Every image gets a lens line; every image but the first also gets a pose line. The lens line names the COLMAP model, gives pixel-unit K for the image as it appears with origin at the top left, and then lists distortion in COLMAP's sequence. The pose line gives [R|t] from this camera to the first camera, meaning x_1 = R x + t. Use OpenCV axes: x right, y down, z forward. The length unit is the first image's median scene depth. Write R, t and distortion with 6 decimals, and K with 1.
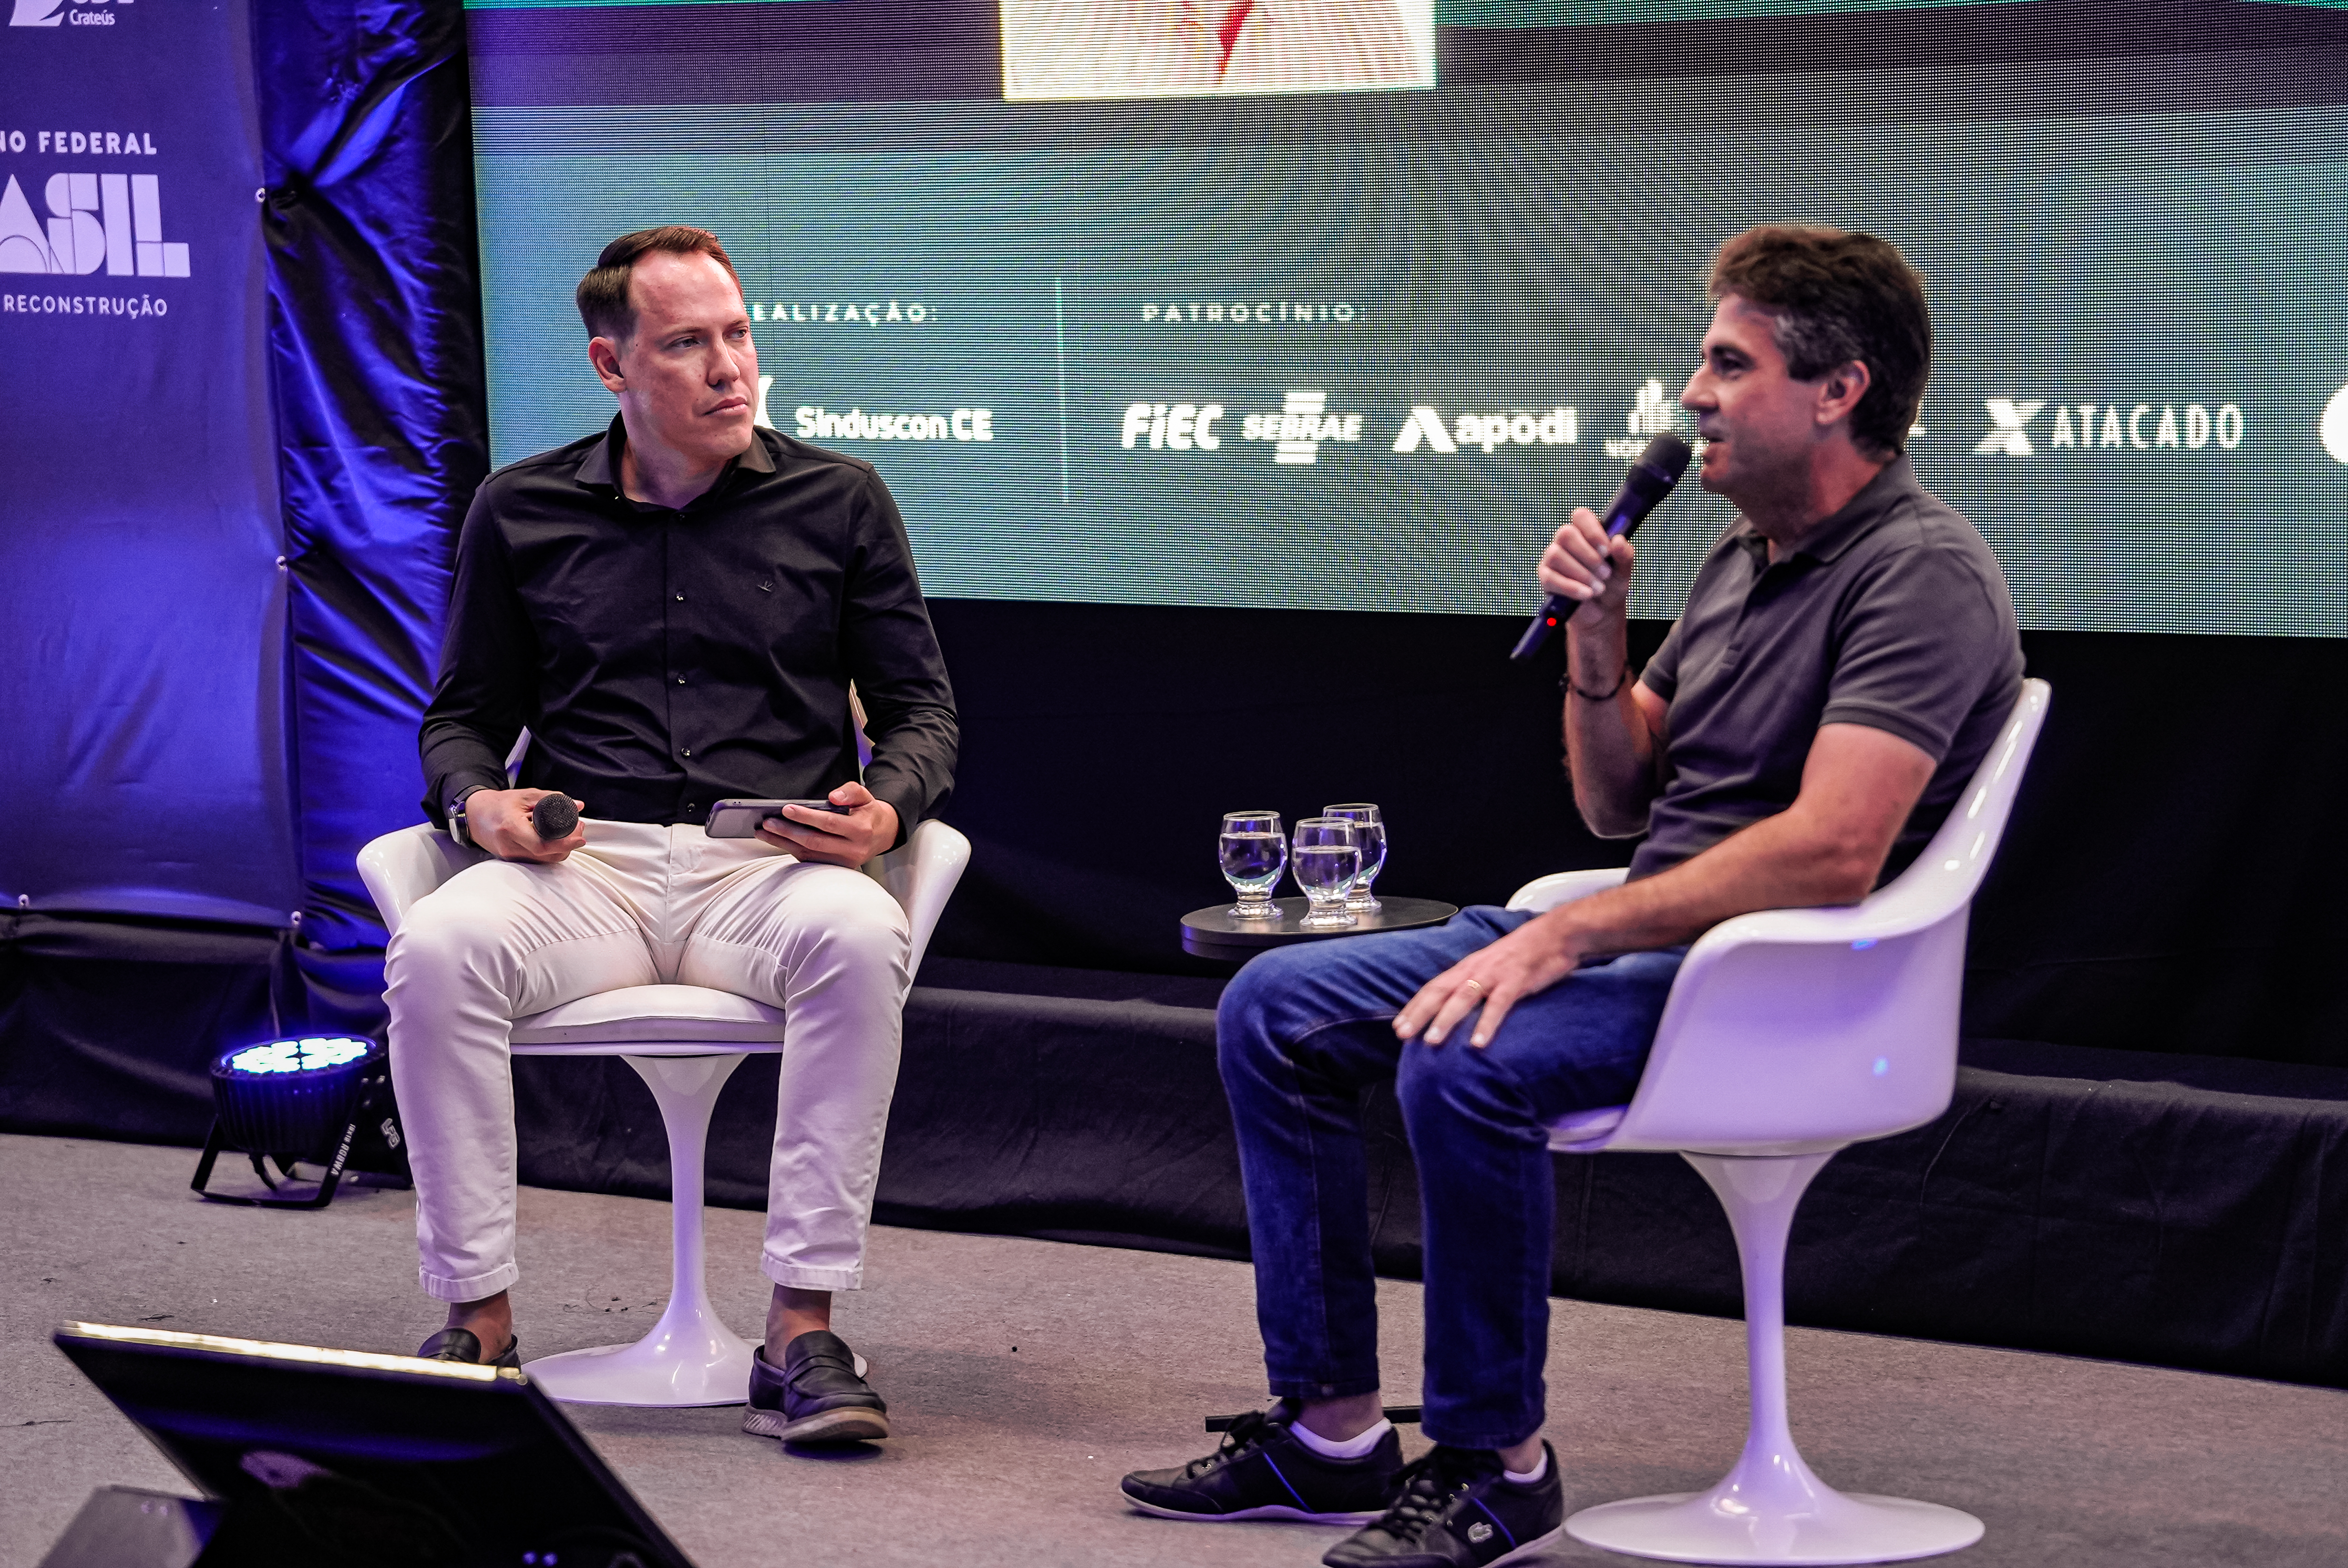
lens RADIAL K [[6282.7, 0, 1169.9], [0, 6282.7, 771.3], [0, 0, 1]] dist [0.926776, 0.000000]
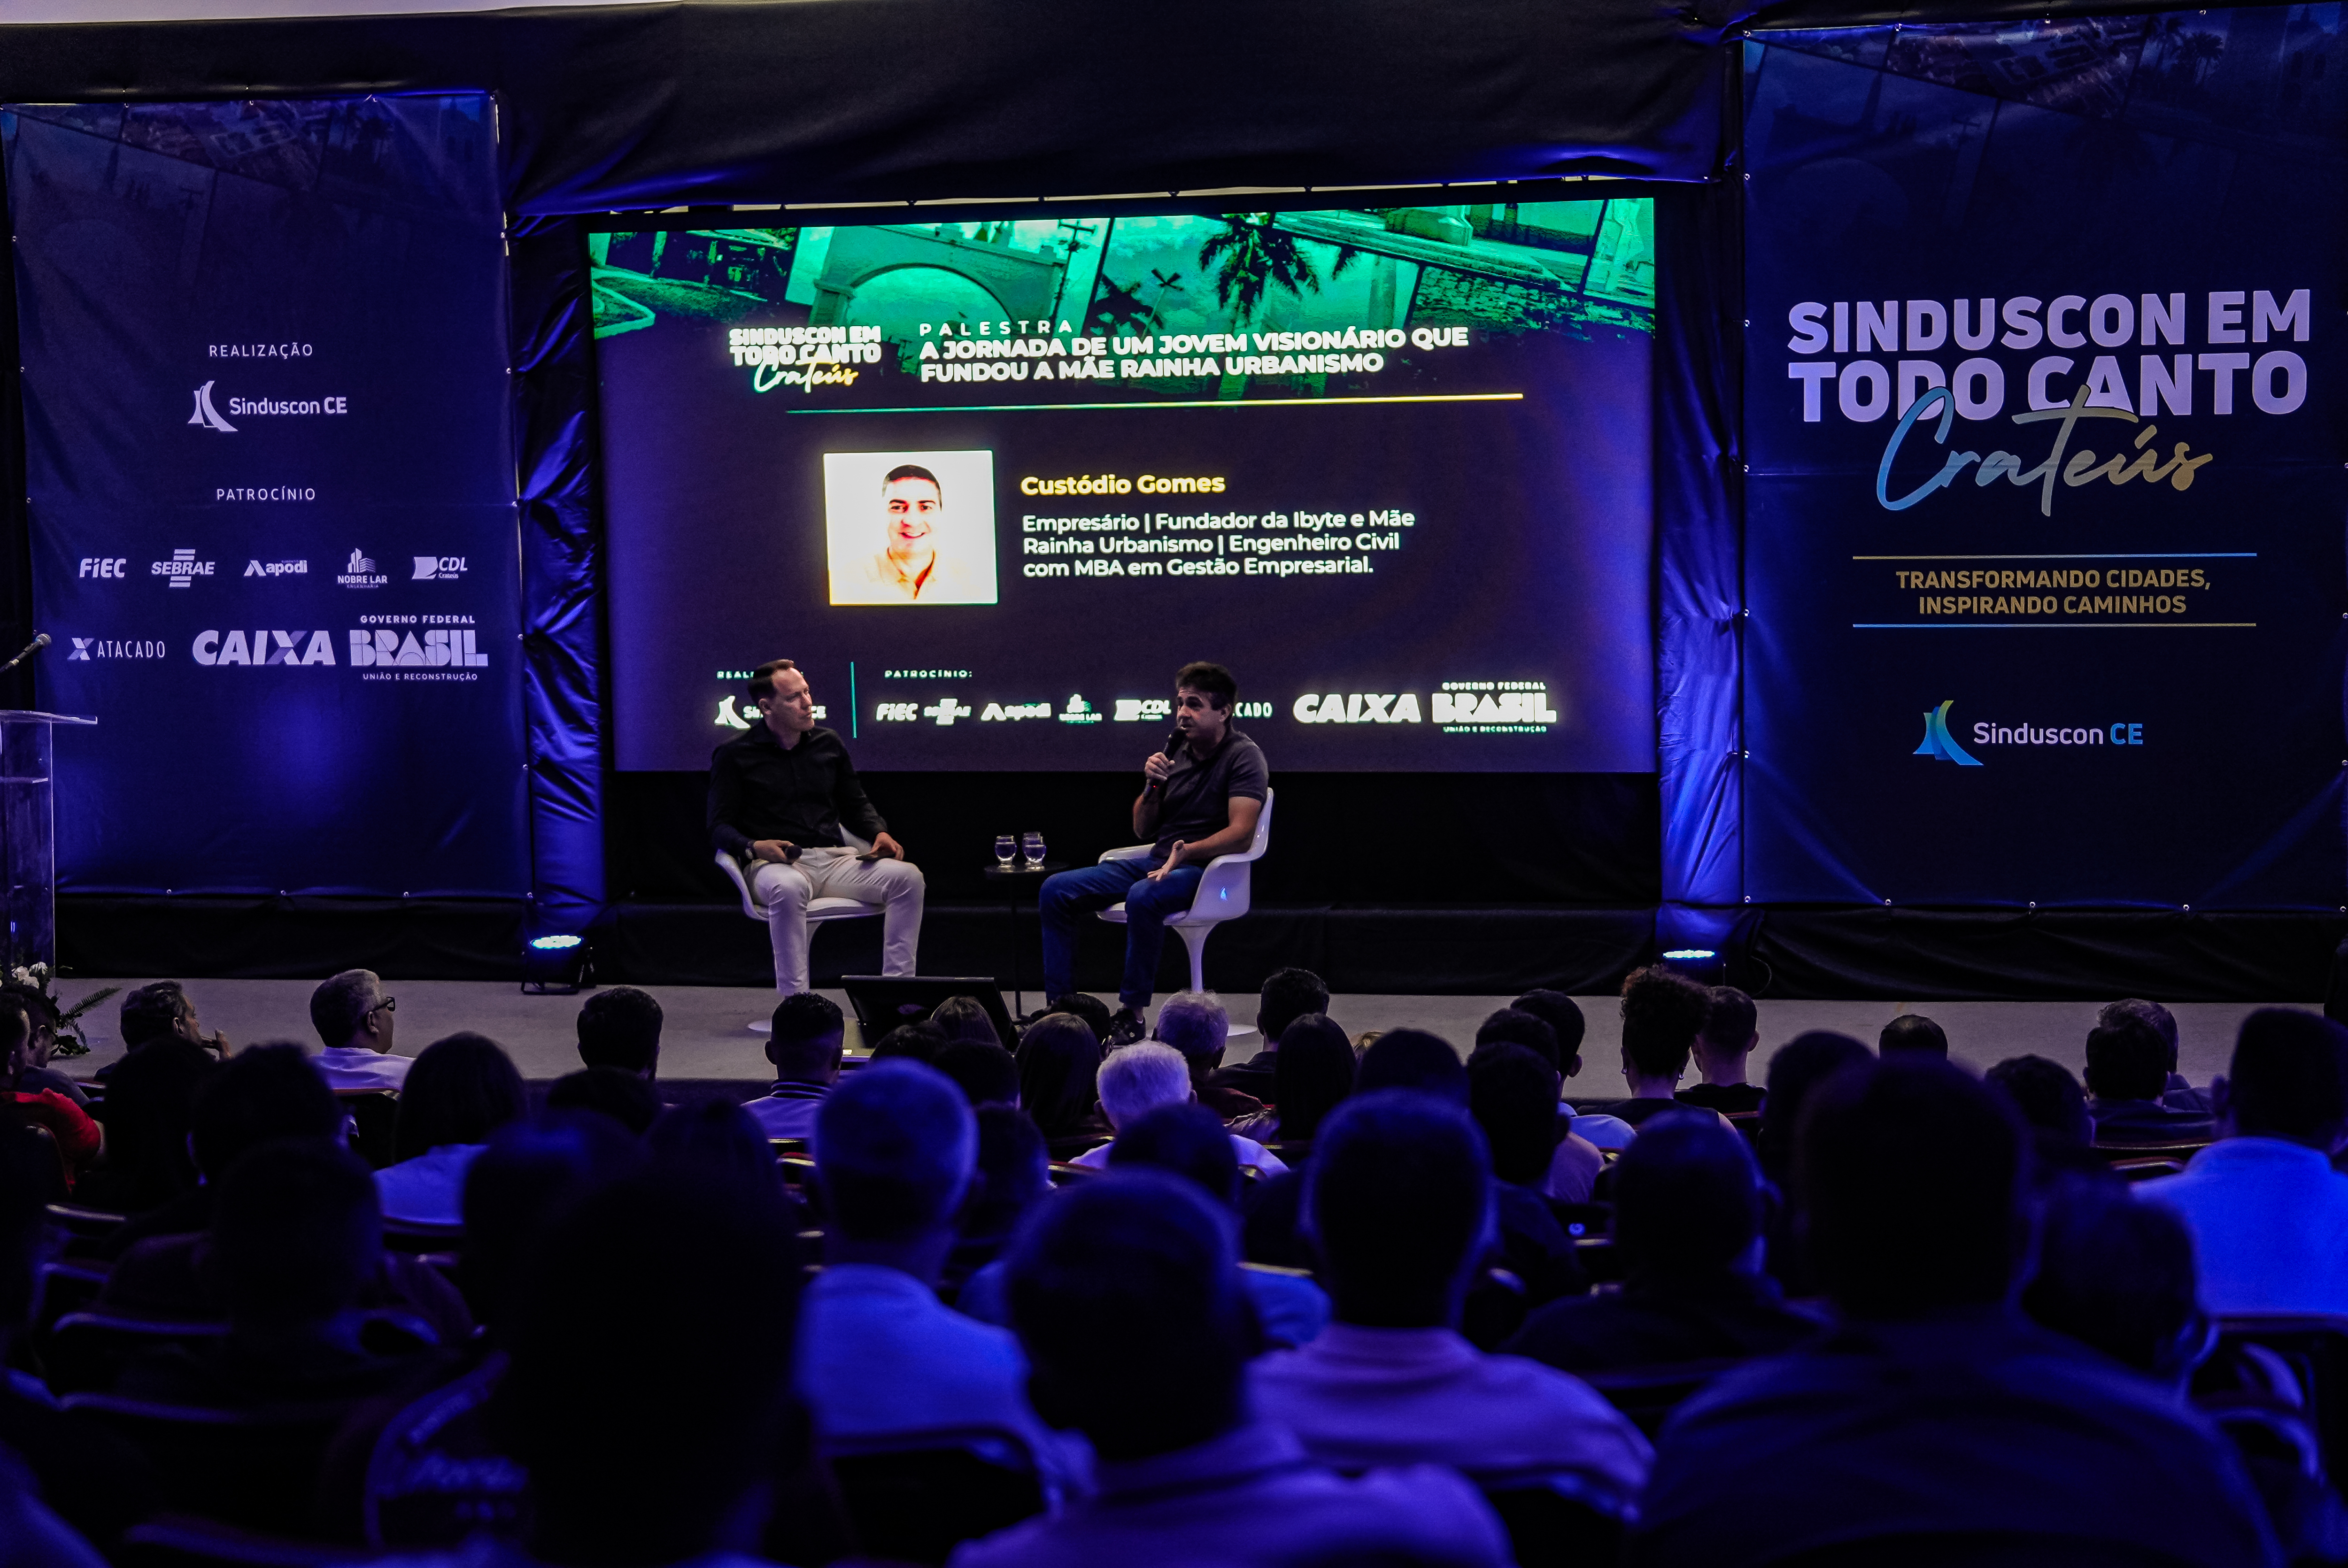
lens RADIAL K [[5129.9, 0, 1150.0], [0, 5129.9, 755.8], [0, 0, 1]] dist [0.357663, 0.000000]
pose [[0.944989, -0.035120, 0.325212, -0.649657], [0.040046, 0.999162, -0.008465, -0.008168], [-0.324643, 0.021022, 0.945603, -1.280877]]
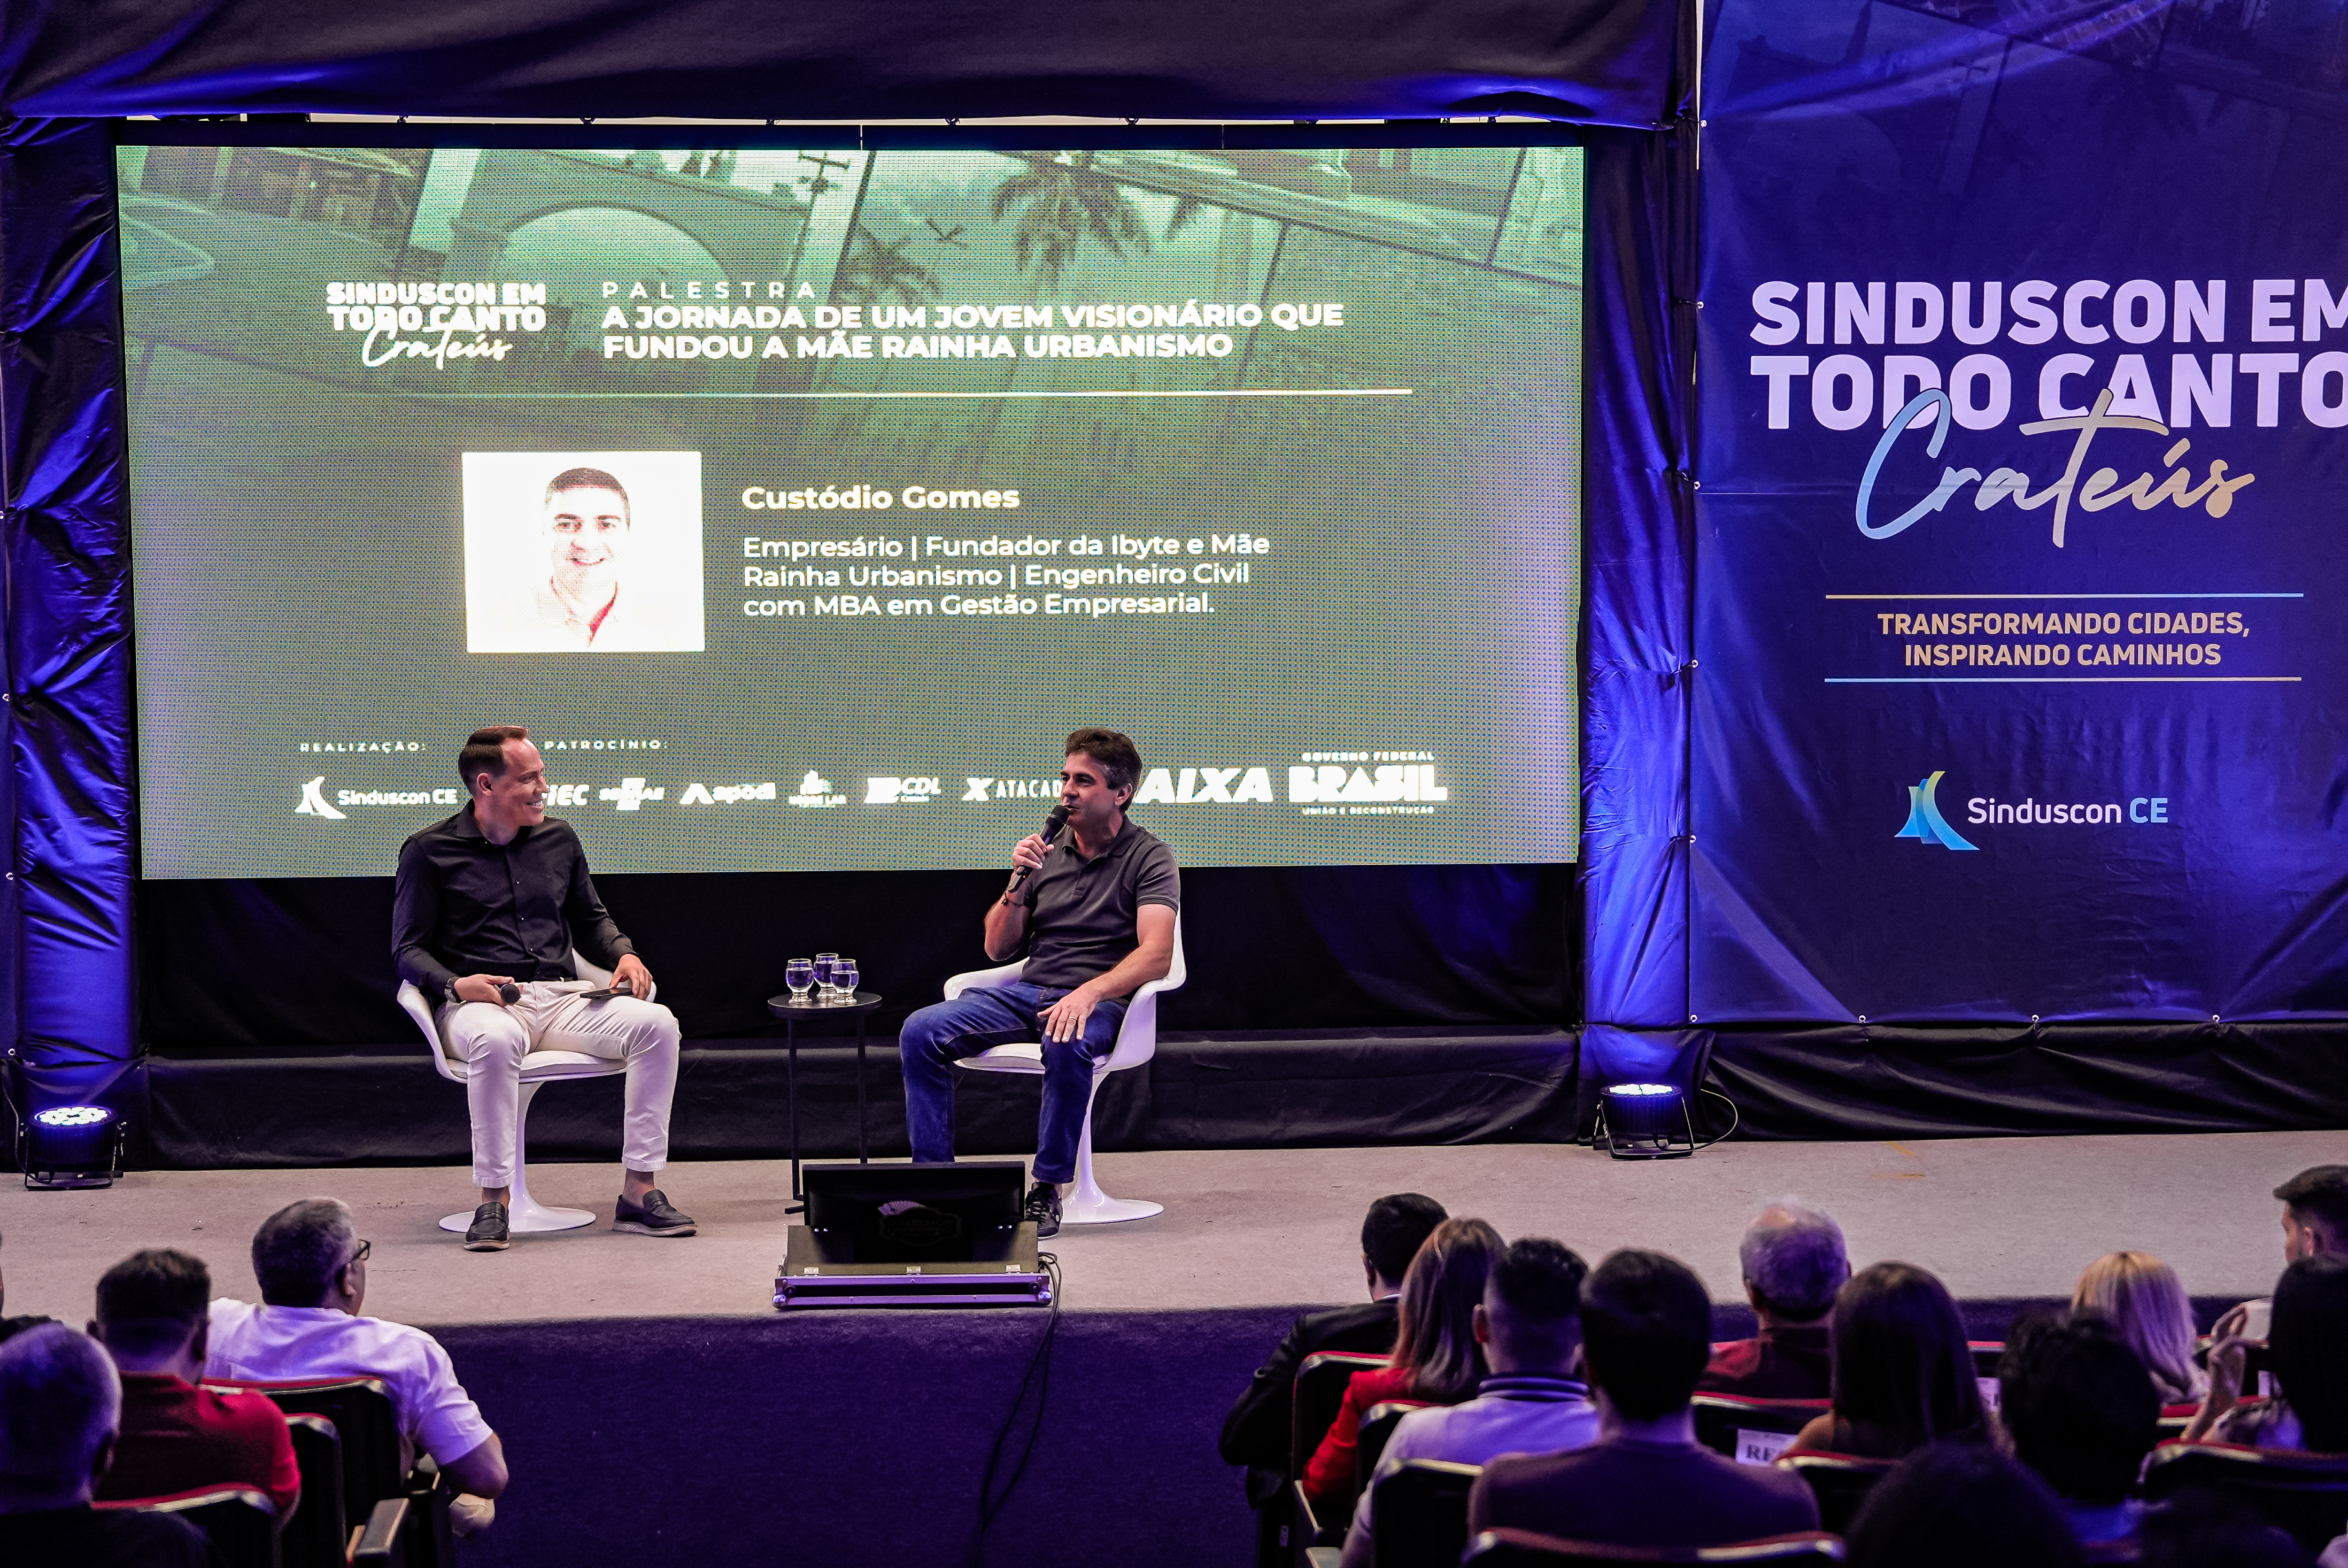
lens RADIAL K [[5098.9, 0, 1200.0], [0, 5098.9, 753.7], [0, 0, 1]] dist [0.339765, 0.000000]
pose [[0.771700, -0.037345, 0.634890, -0.944812], [0.050968, 0.998695, -0.003207, -0.049798], [-0.633941, 0.034834, 0.772596, -0.537108]]
